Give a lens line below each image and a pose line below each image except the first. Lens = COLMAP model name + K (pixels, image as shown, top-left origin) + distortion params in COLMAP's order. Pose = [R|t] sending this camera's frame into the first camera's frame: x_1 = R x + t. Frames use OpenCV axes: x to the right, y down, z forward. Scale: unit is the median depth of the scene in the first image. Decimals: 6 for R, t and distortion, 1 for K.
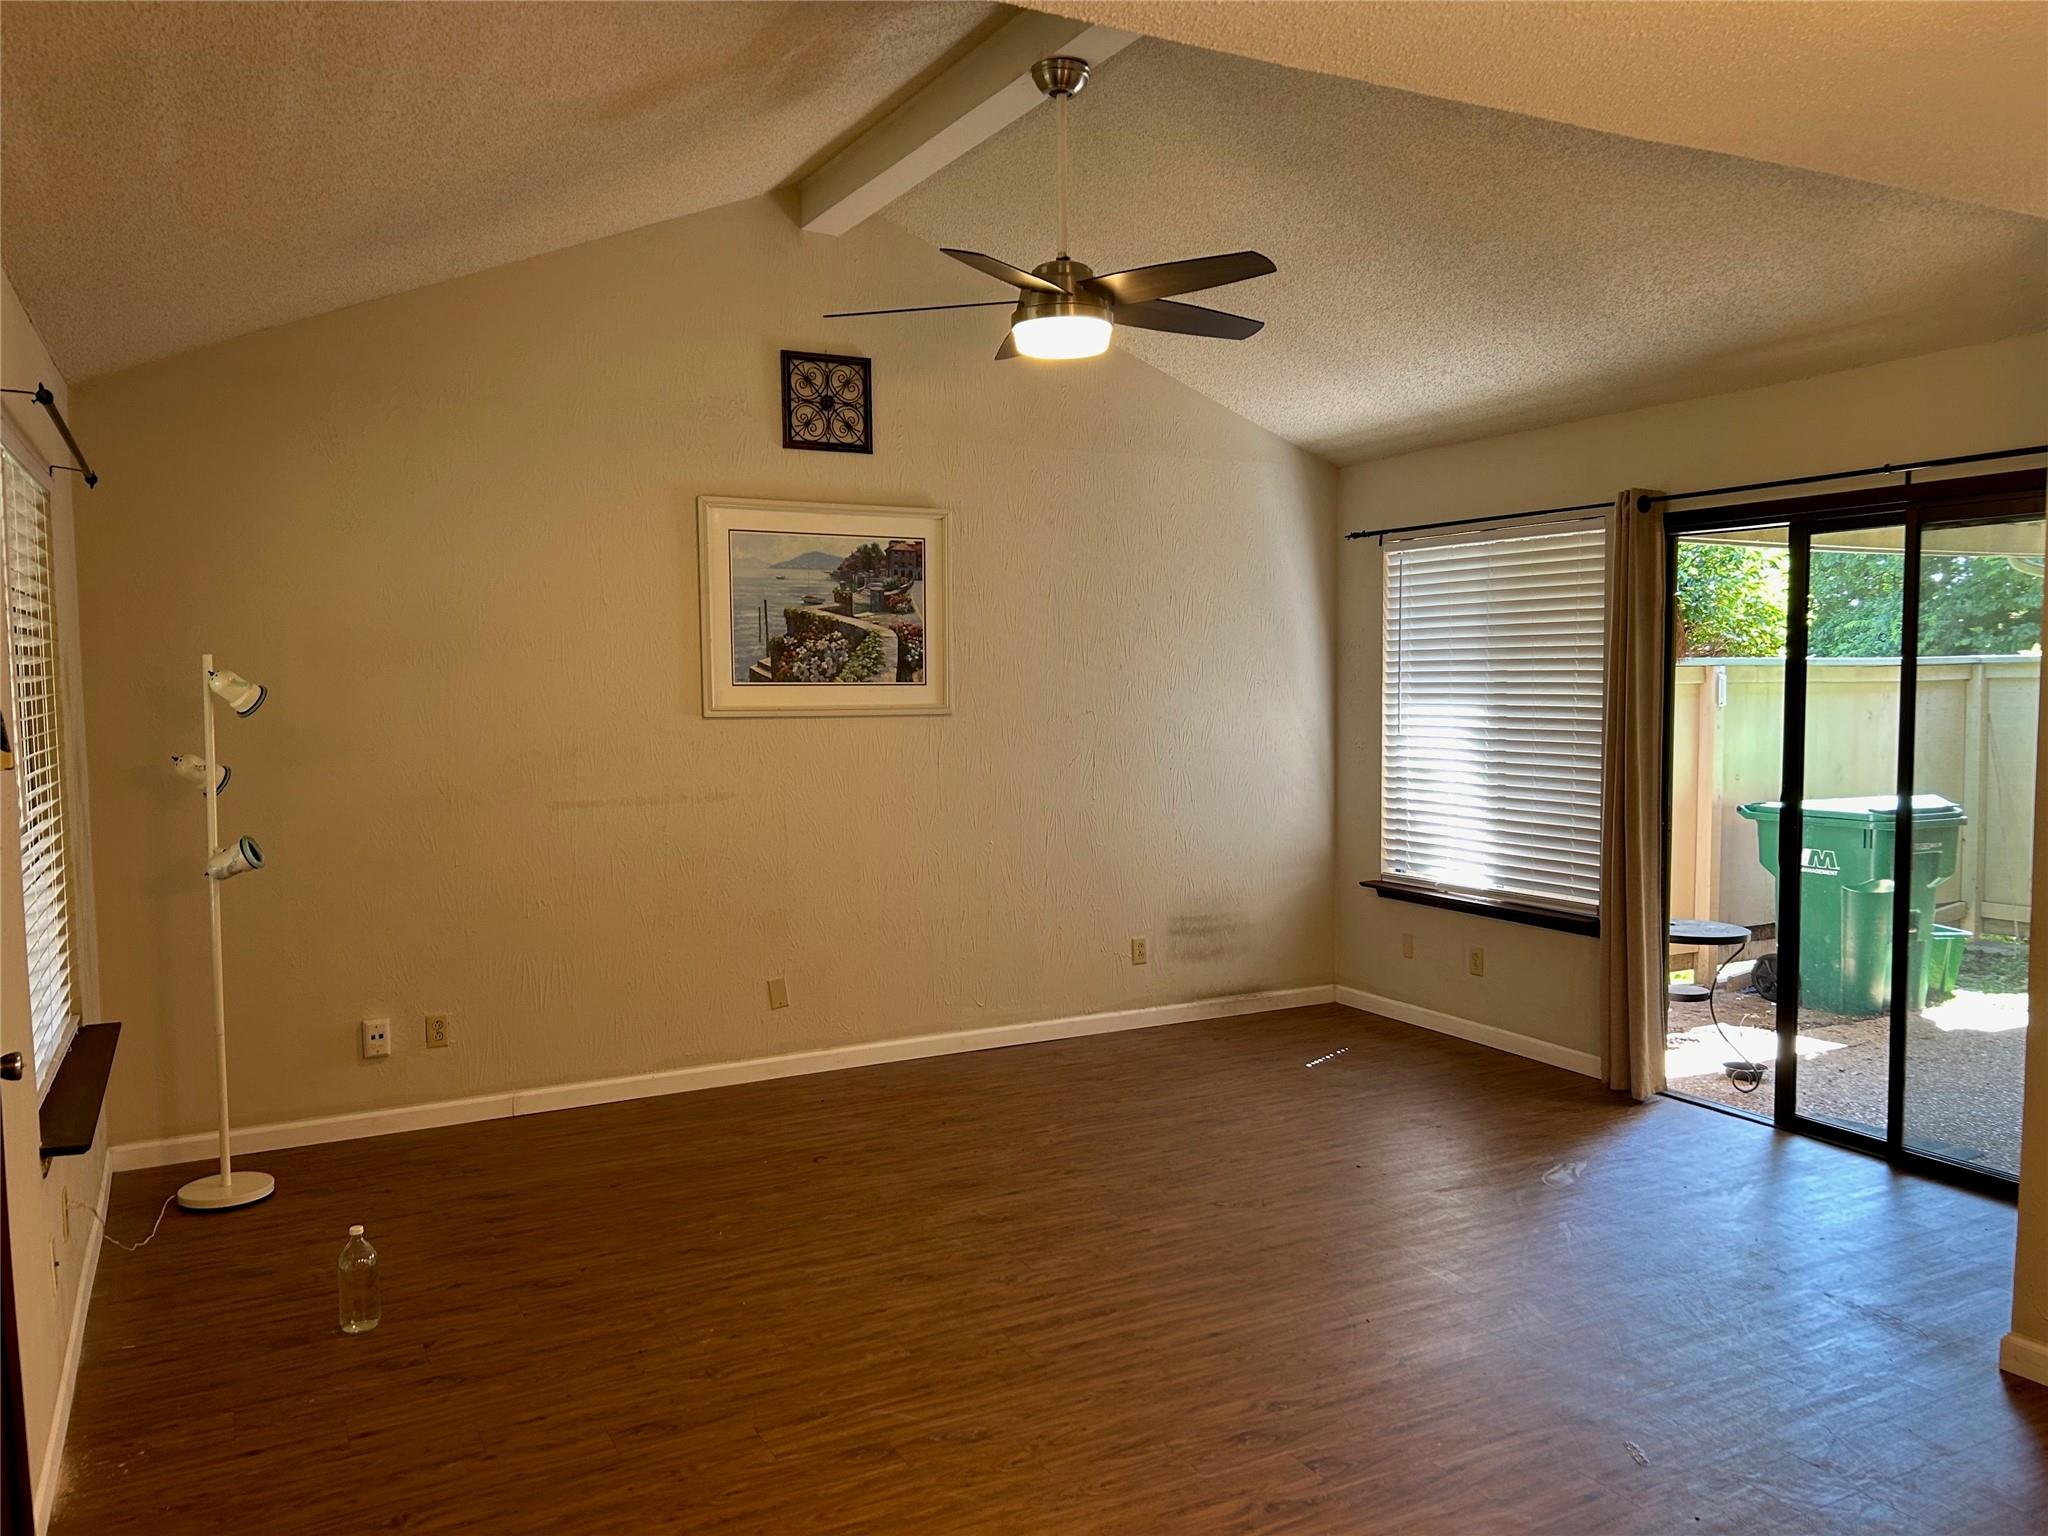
lens RADIAL K [[1529.0, 0, 1026.3], [0, 1529.0, 785.2], [0, 0, 1]] dist [0.103593, -0.116767]
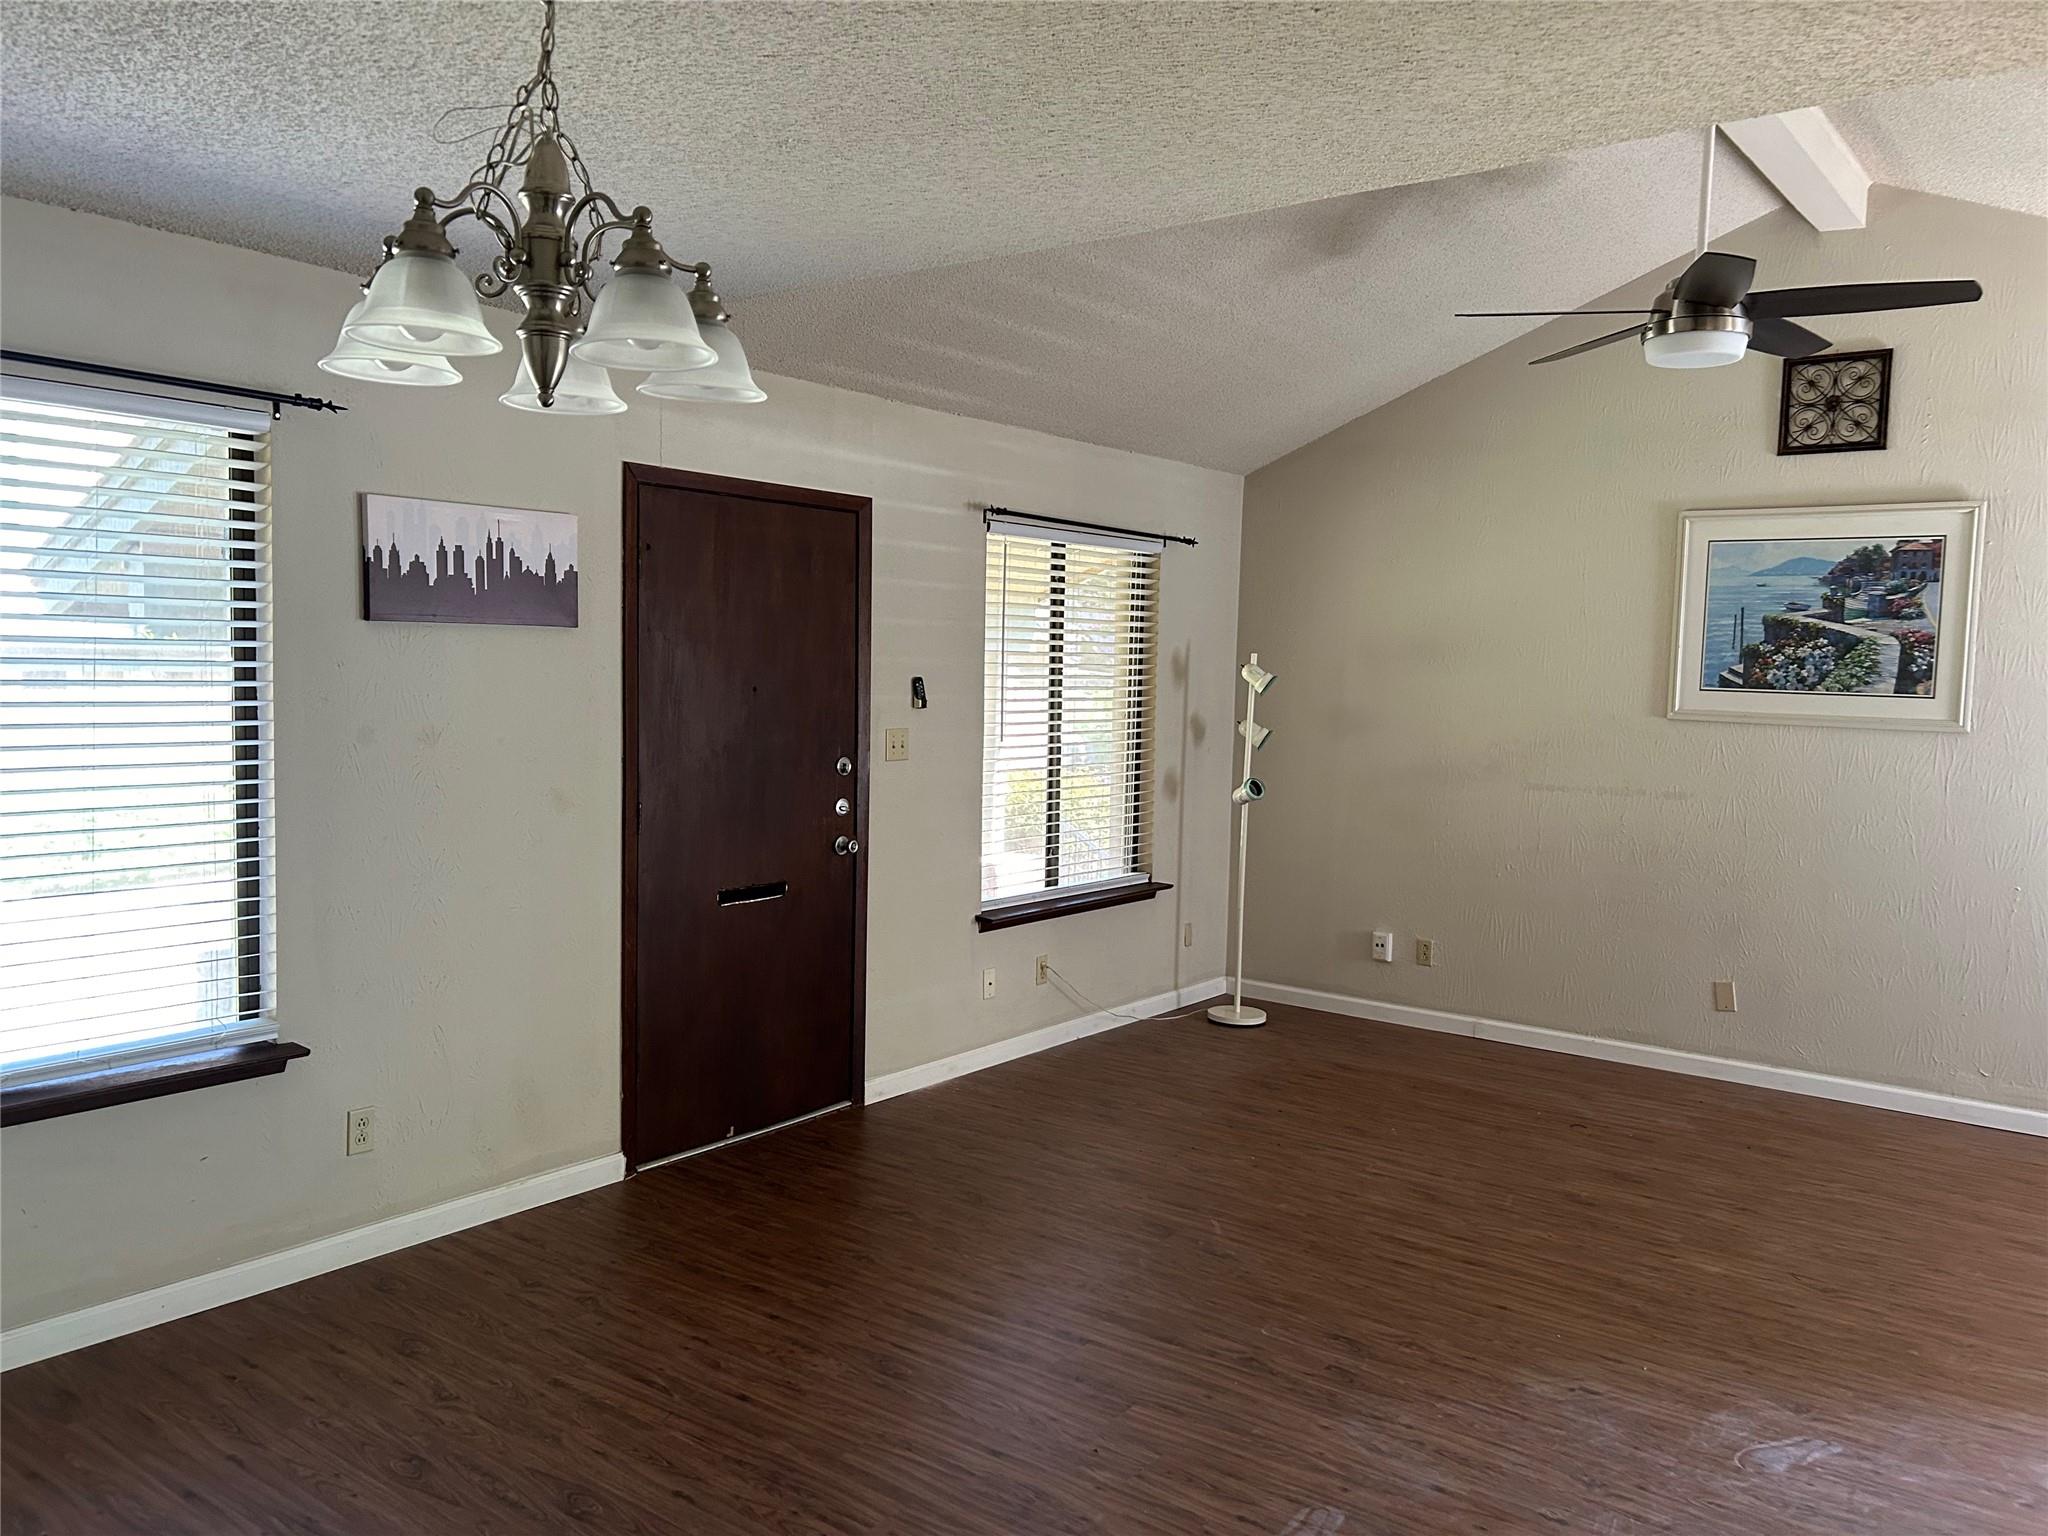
lens RADIAL K [[1564.8, 0, 1071.1], [0, 1564.8, 763.1], [0, 0, 1]] dist [0.034295, -0.002503]
pose [[0.430719, 0.075957, -0.899284, 0.586108], [-0.096570, 0.994610, 0.037756, -0.014983], [0.897304, 0.070582, 0.435733, 0.156877]]
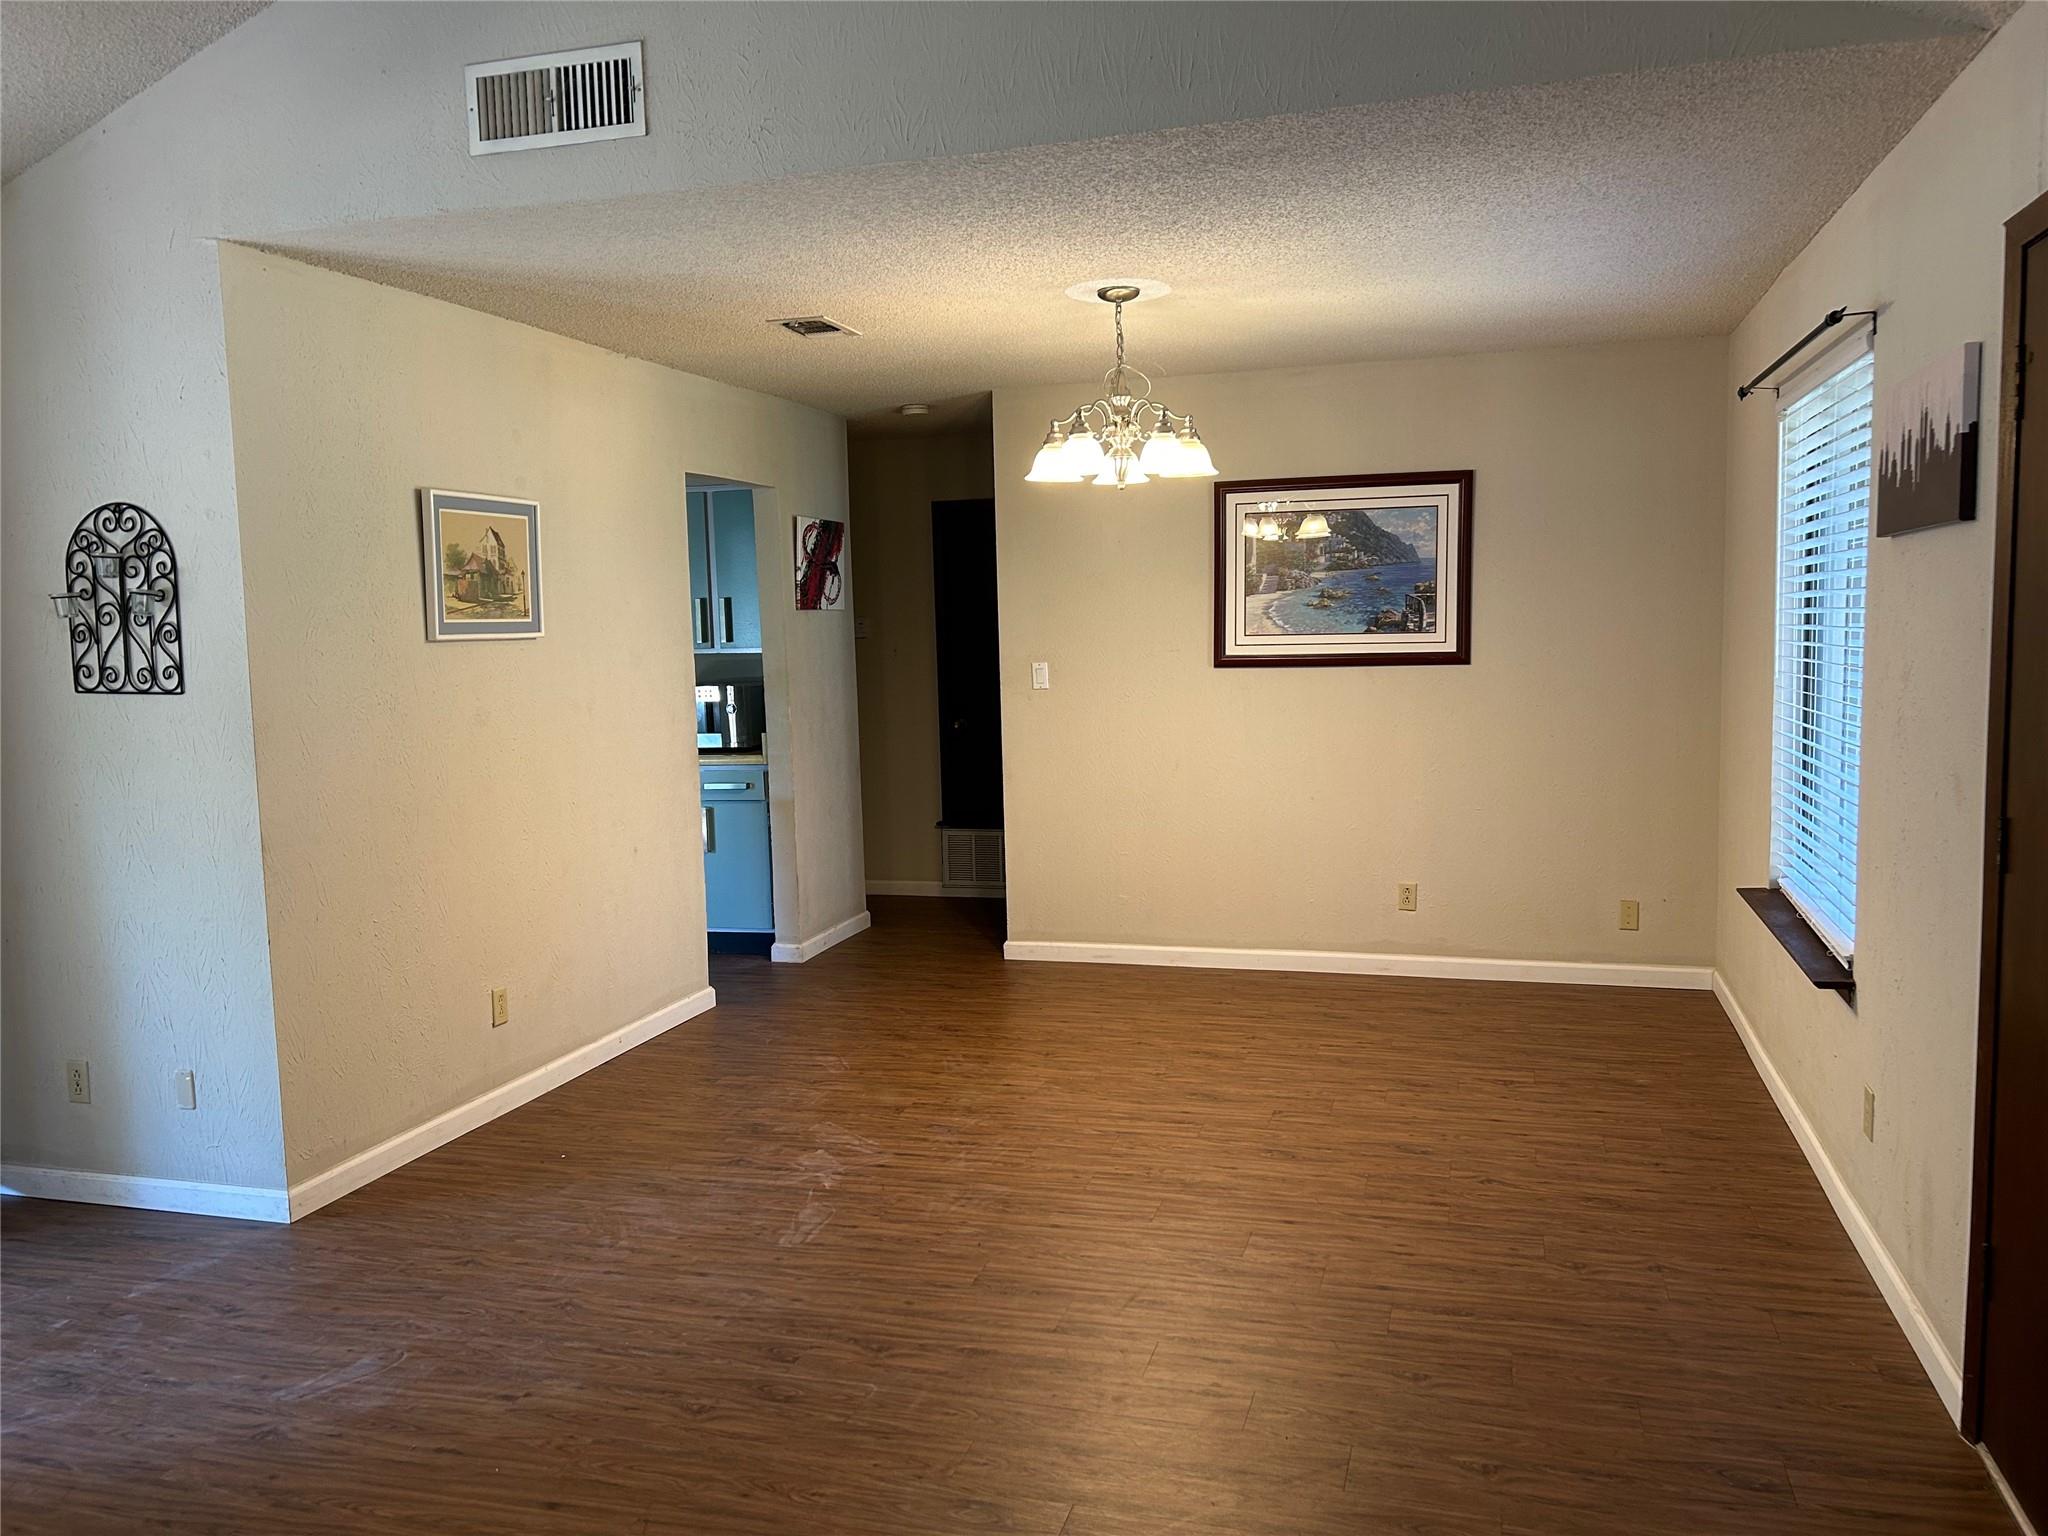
lens RADIAL K [[1529.0, 0, 1026.3], [0, 1529.0, 785.2], [0, 0, 1]] dist [0.103593, -0.116767]
pose [[-0.701587, -0.049489, 0.710863, -0.344544], [0.086085, 0.984393, 0.153493, -0.047487], [-0.707365, 0.168884, -0.686377, 0.817174]]
